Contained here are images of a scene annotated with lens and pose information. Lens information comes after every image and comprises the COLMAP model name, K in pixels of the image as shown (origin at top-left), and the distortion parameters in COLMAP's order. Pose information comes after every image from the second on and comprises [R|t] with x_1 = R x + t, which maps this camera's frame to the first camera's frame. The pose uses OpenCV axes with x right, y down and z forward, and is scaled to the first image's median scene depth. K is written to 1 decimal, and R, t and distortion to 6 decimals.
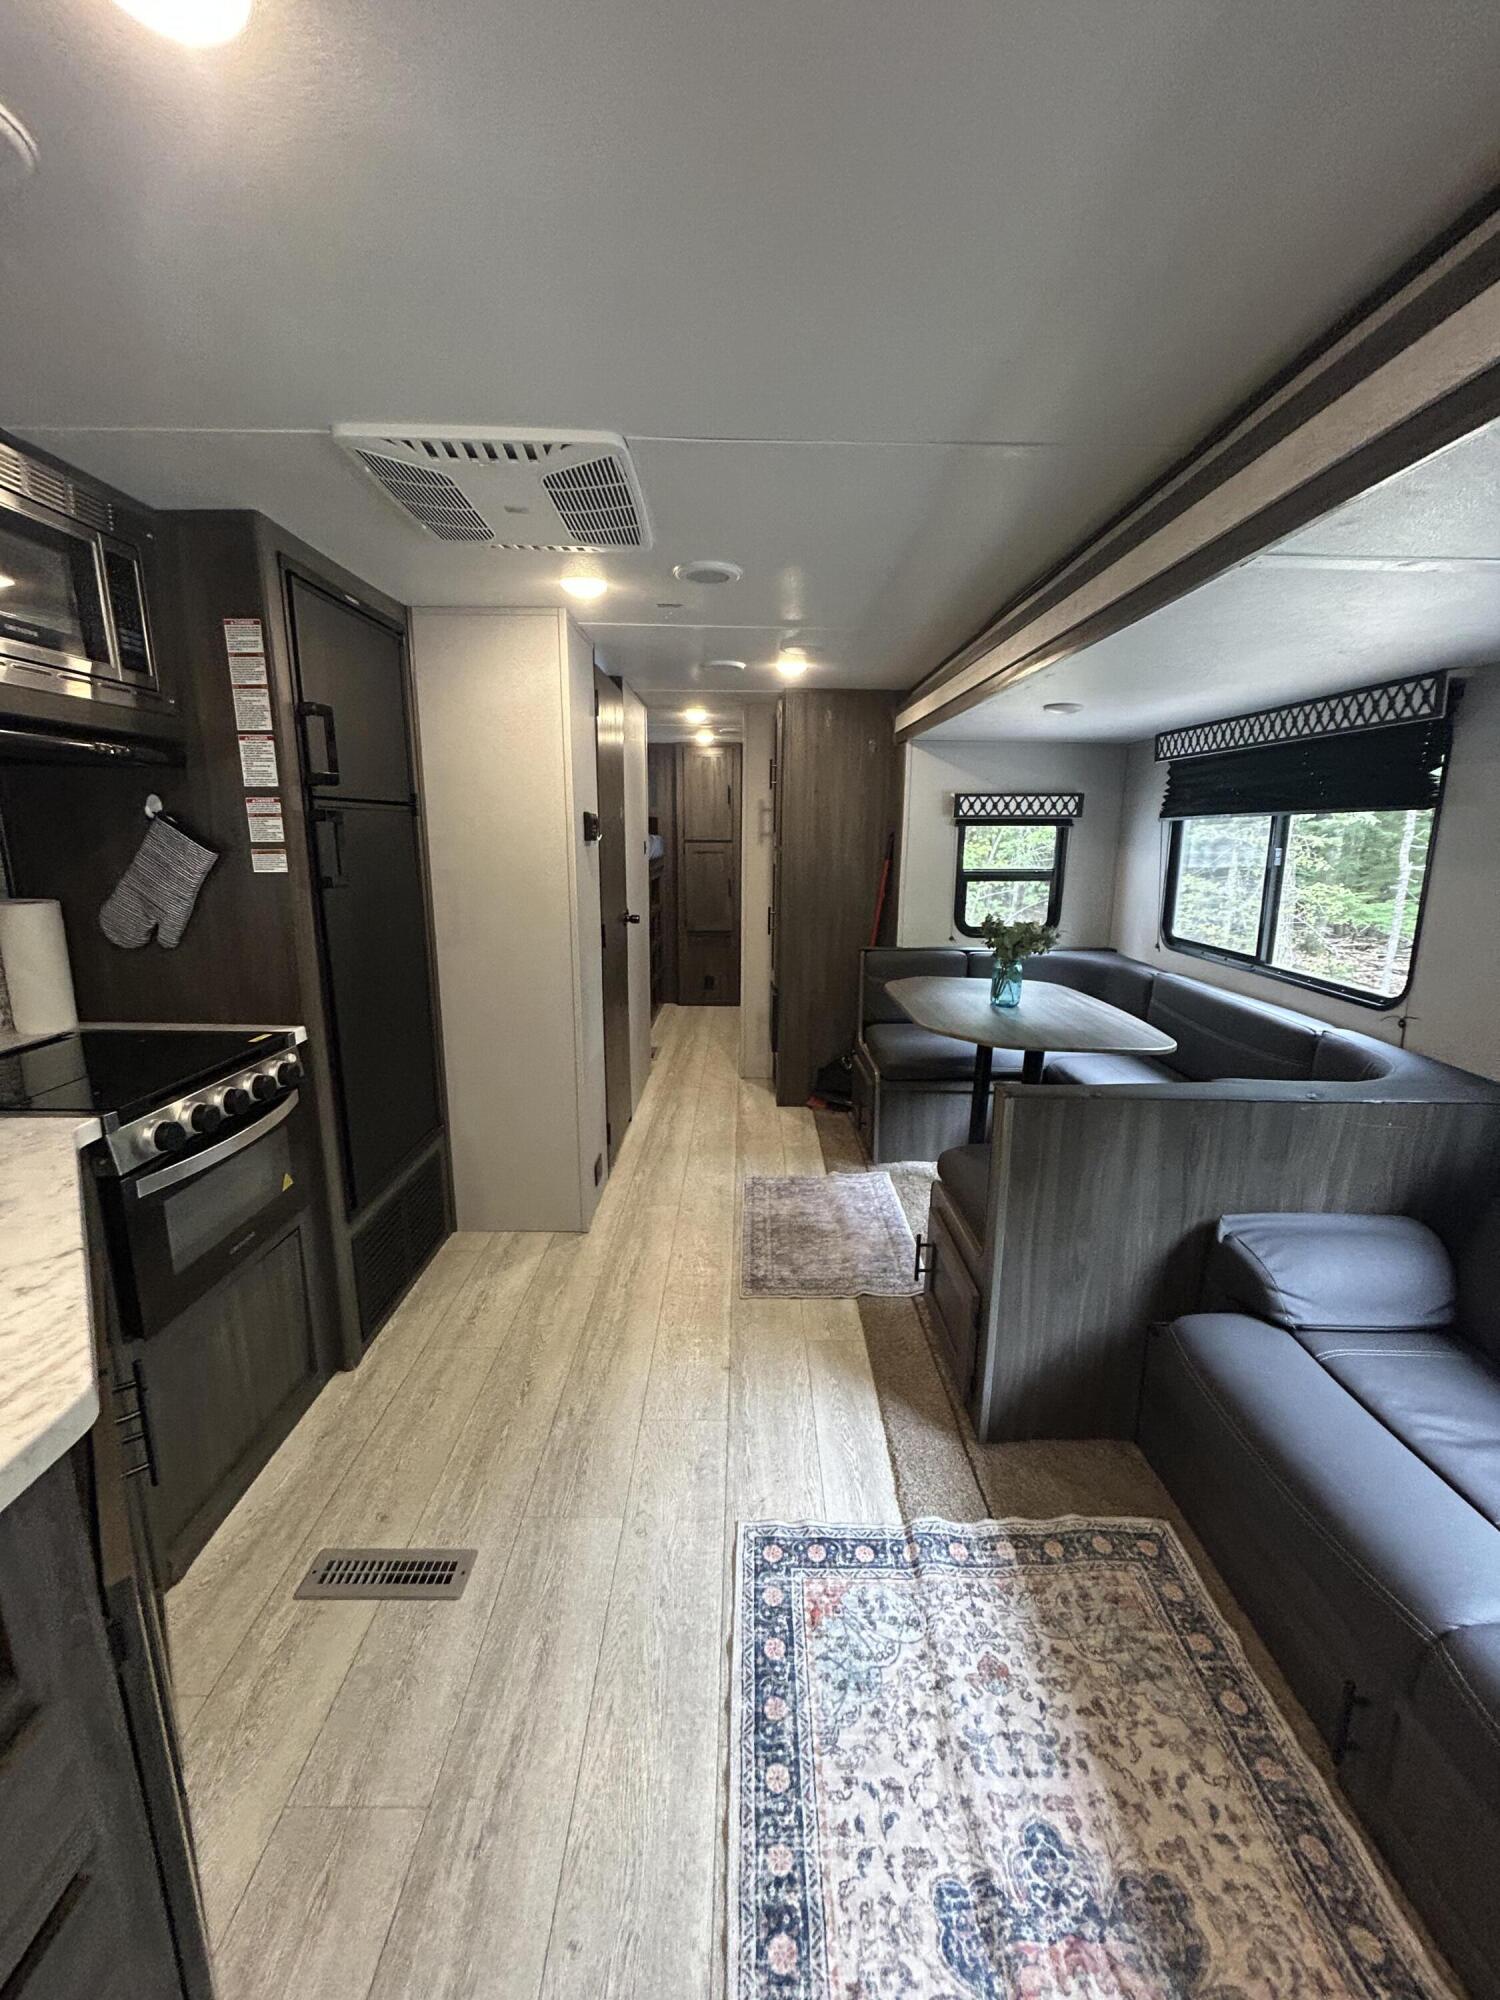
lens RADIAL K [[803.9, 0, 750.1], [0, 803.9, 997.3], [0, 0, 1]] dist [-0.000218, 0.000895]
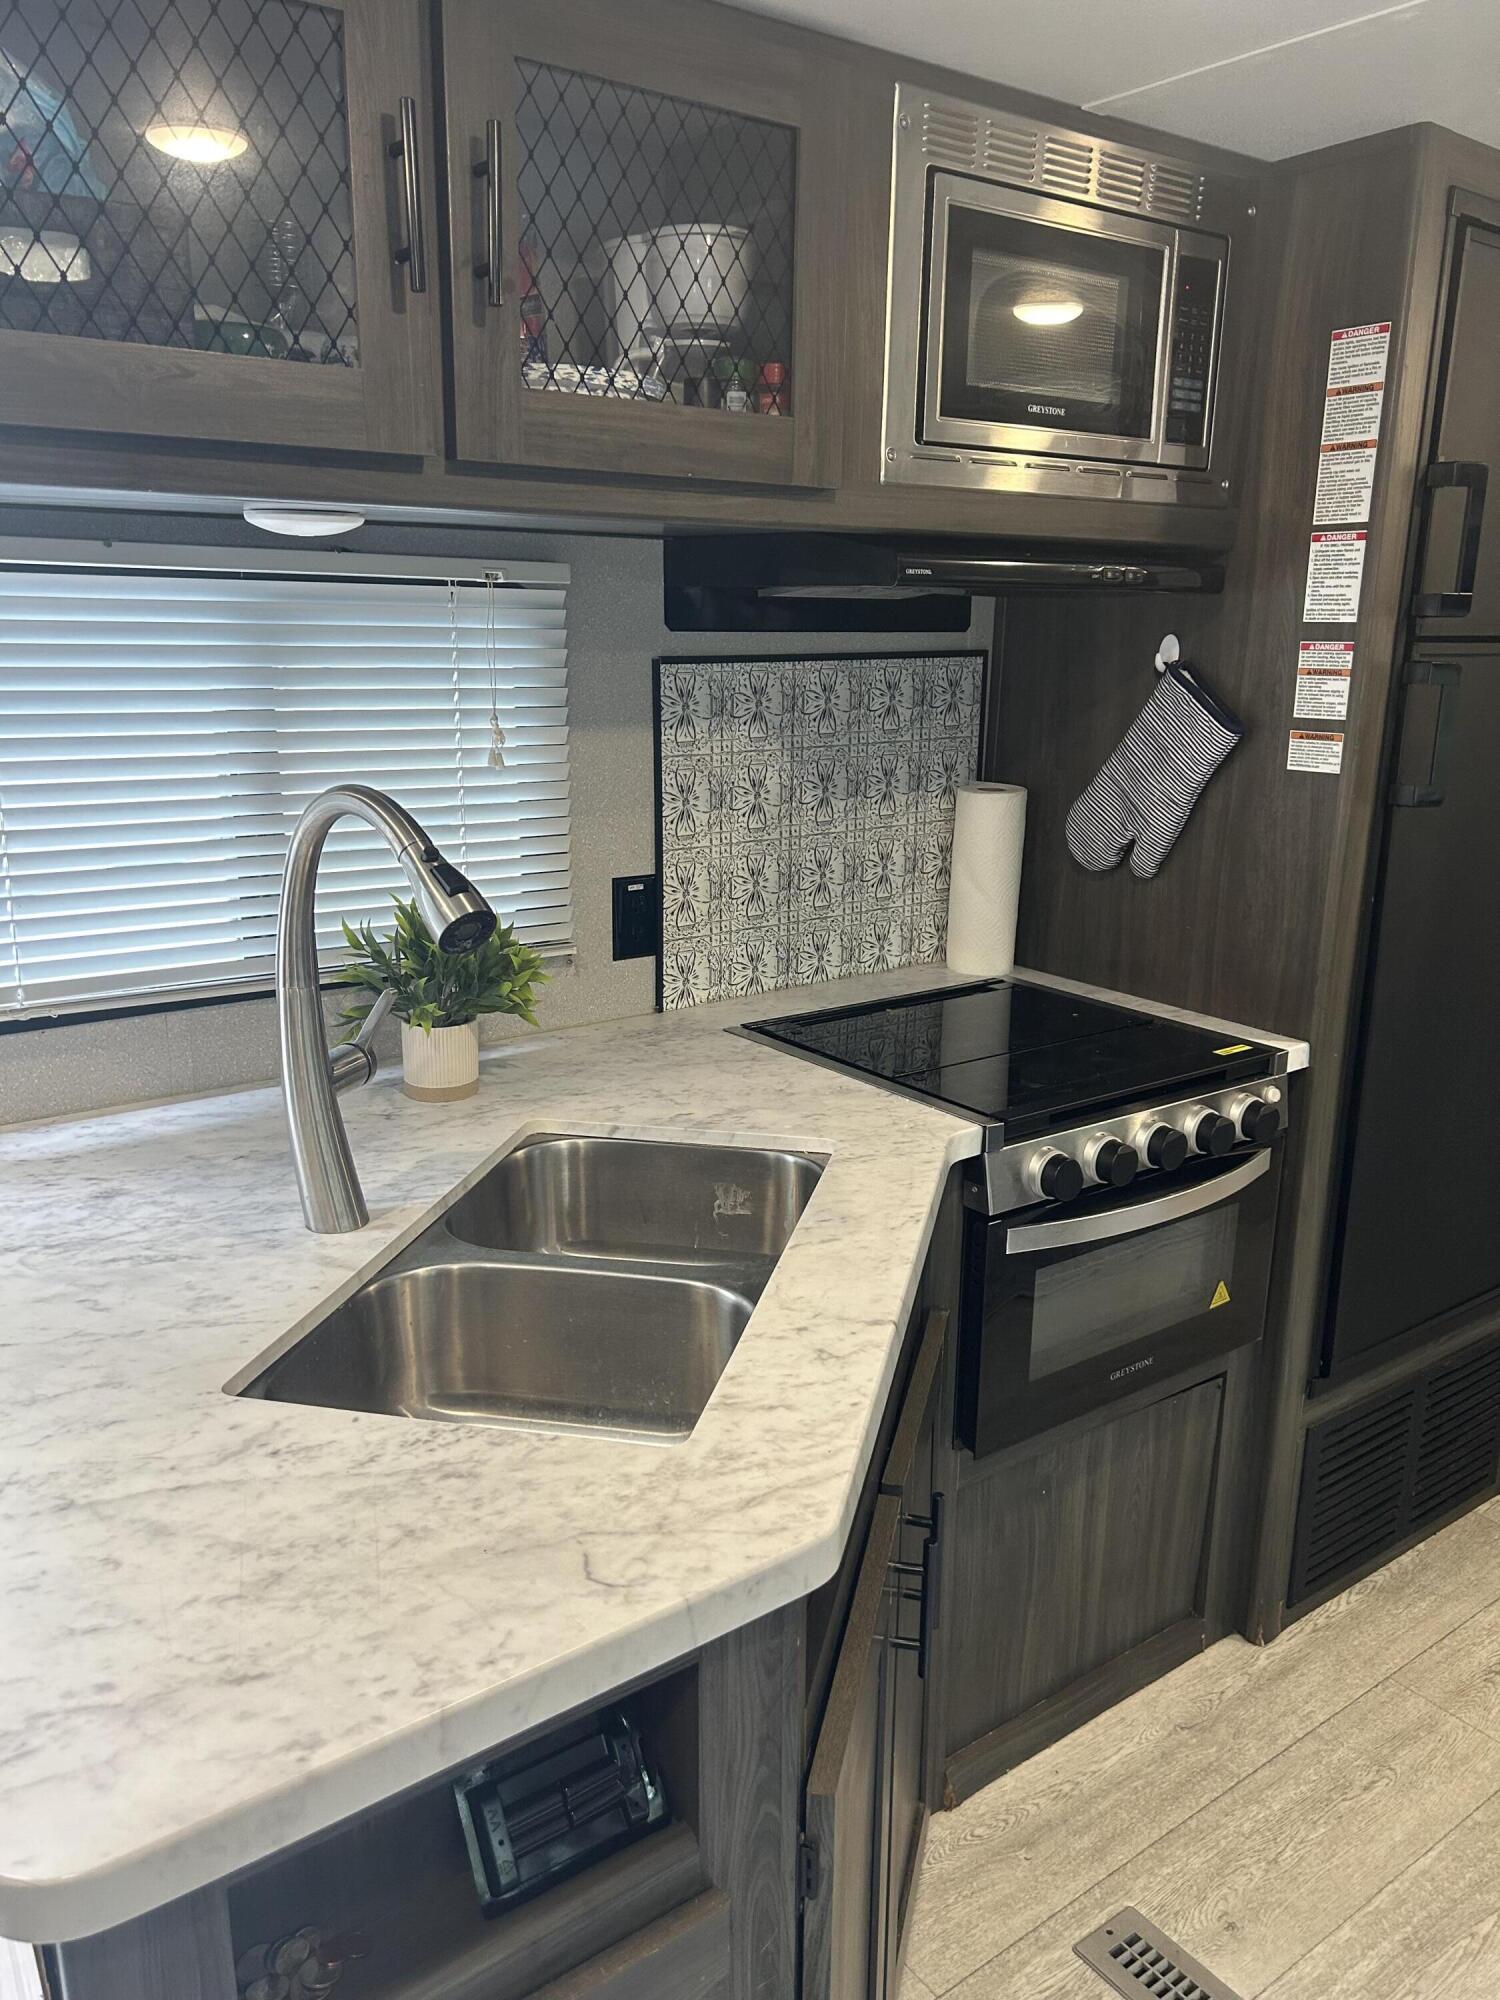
lens RADIAL K [[1506.0, 0, 729.4], [0, 1506.0, 1010.4], [0, 0, 1]] dist [0.039754, -0.035447]
pose [[0.589180, 0.203455, -0.781967, 0.040963], [-0.172966, 0.977103, 0.123904, -0.052247], [0.789271, 0.062252, 0.610881, 0.020754]]
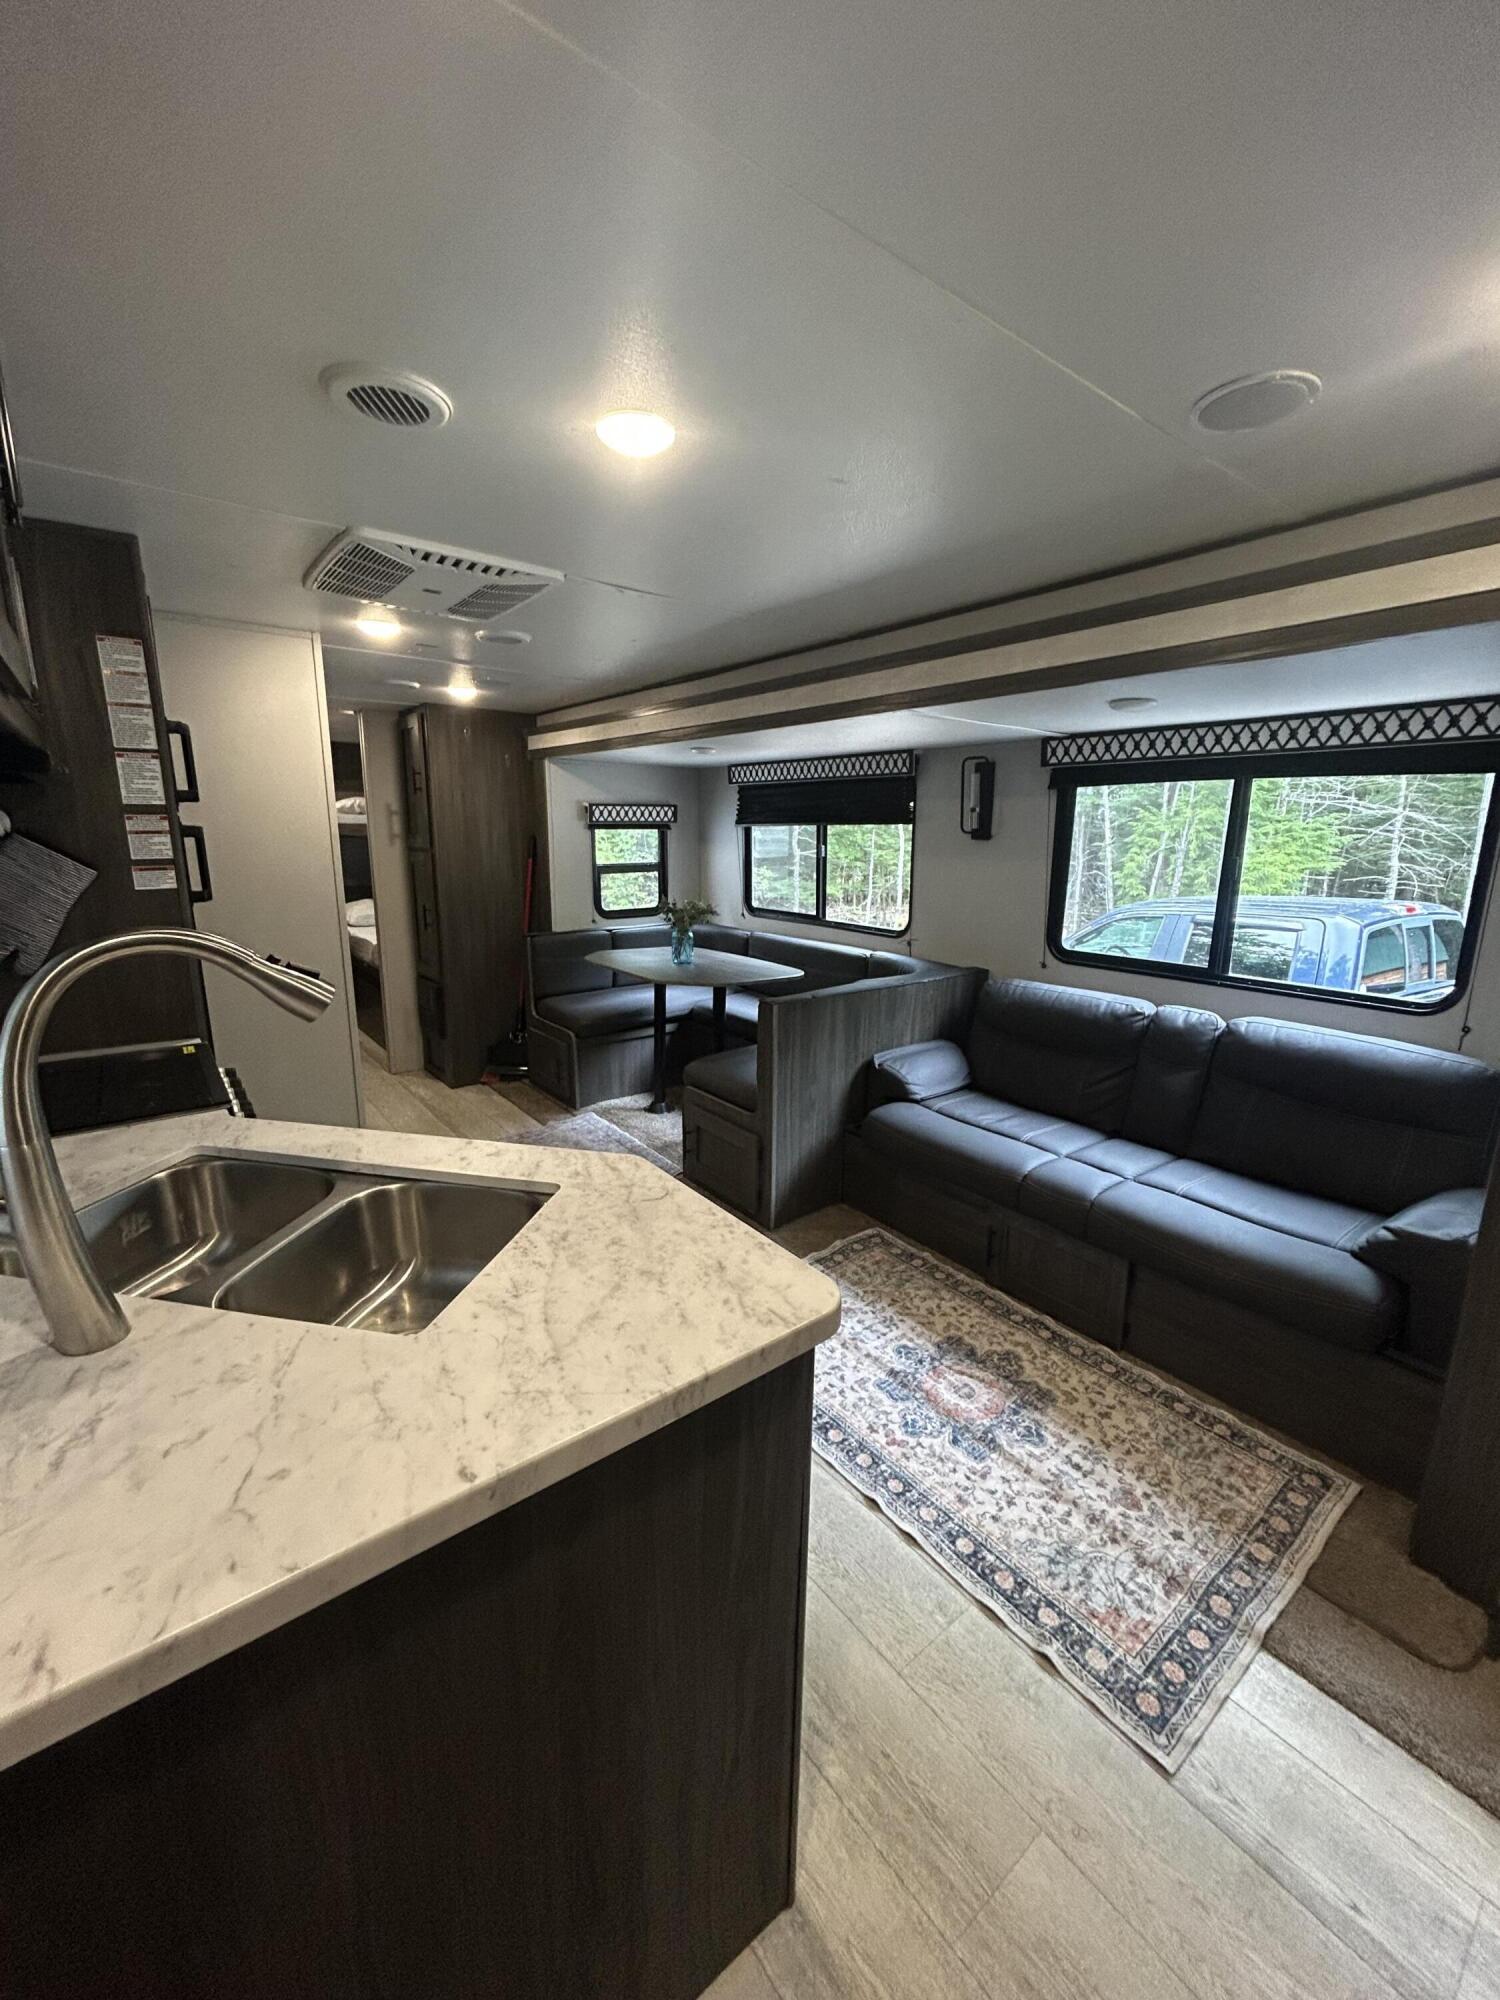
lens RADIAL K [[803.9, 0, 752.1], [0, 803.9, 999.3], [0, 0, 1]] dist [-0.000218, 0.000895]
pose [[0.791188, -0.130297, 0.597532, -0.640836], [0.123356, 0.990959, 0.052752, 0.020921], [-0.599003, 0.031972, 0.800108, -0.253631]]
